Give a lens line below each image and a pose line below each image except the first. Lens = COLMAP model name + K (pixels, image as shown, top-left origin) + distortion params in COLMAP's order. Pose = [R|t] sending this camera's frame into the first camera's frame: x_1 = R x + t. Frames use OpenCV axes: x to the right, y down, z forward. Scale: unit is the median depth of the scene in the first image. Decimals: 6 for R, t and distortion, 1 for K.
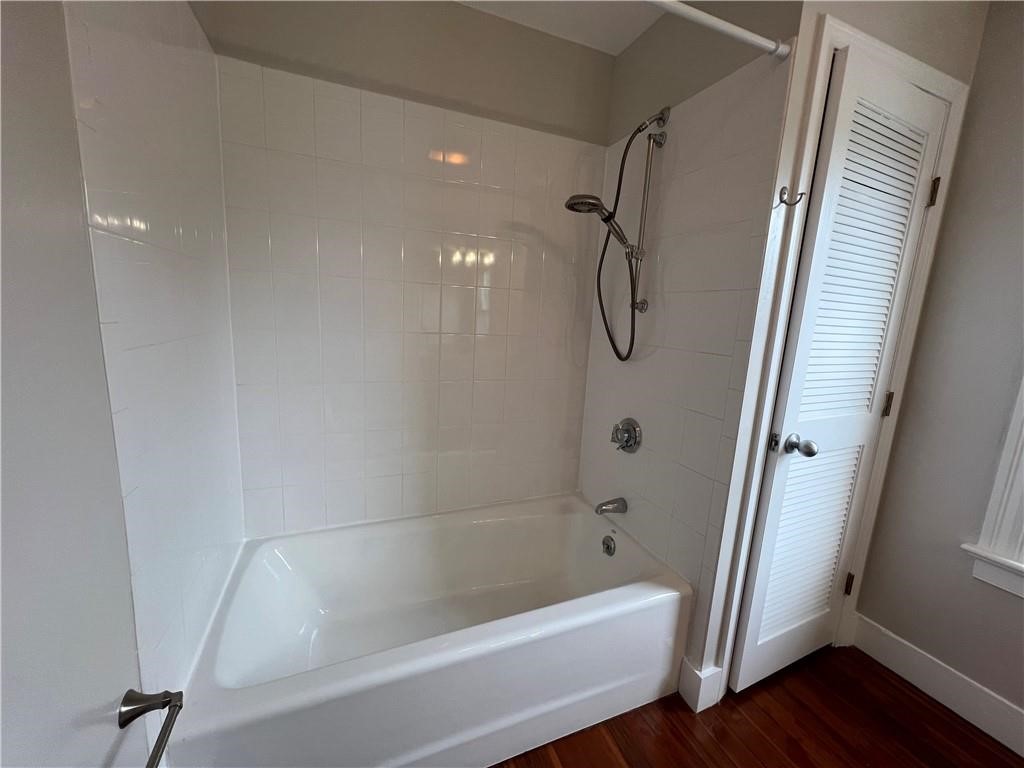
lens RADIAL K [[411.1, 0, 512.0], [0, 411.1, 384.0], [0, 0, 1]] dist [-0.002520, -0.000236]
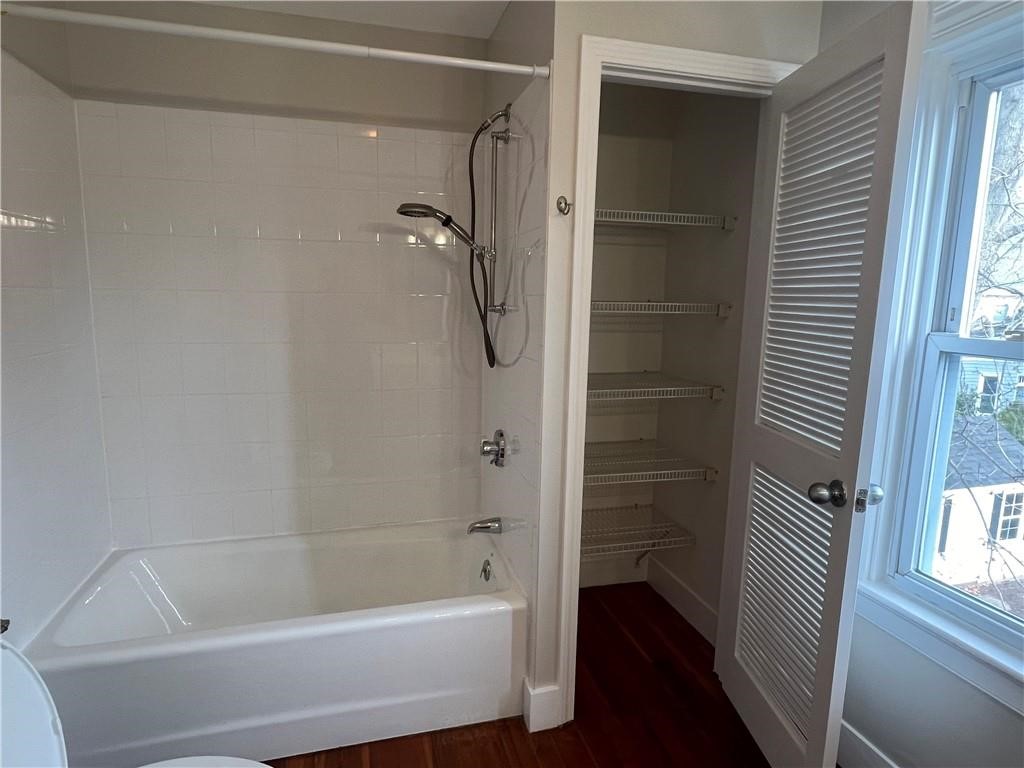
lens RADIAL K [[599.0, 0, 512.0], [0, 599.0, 384.0], [0, 0, 1]] dist [-0.046989, 0.048828]
pose [[0.992058, -0.019138, -0.124313, 0.542413], [0.015703, 0.999469, -0.028554, 0.023784], [0.124794, 0.026375, 0.991832, -0.364965]]
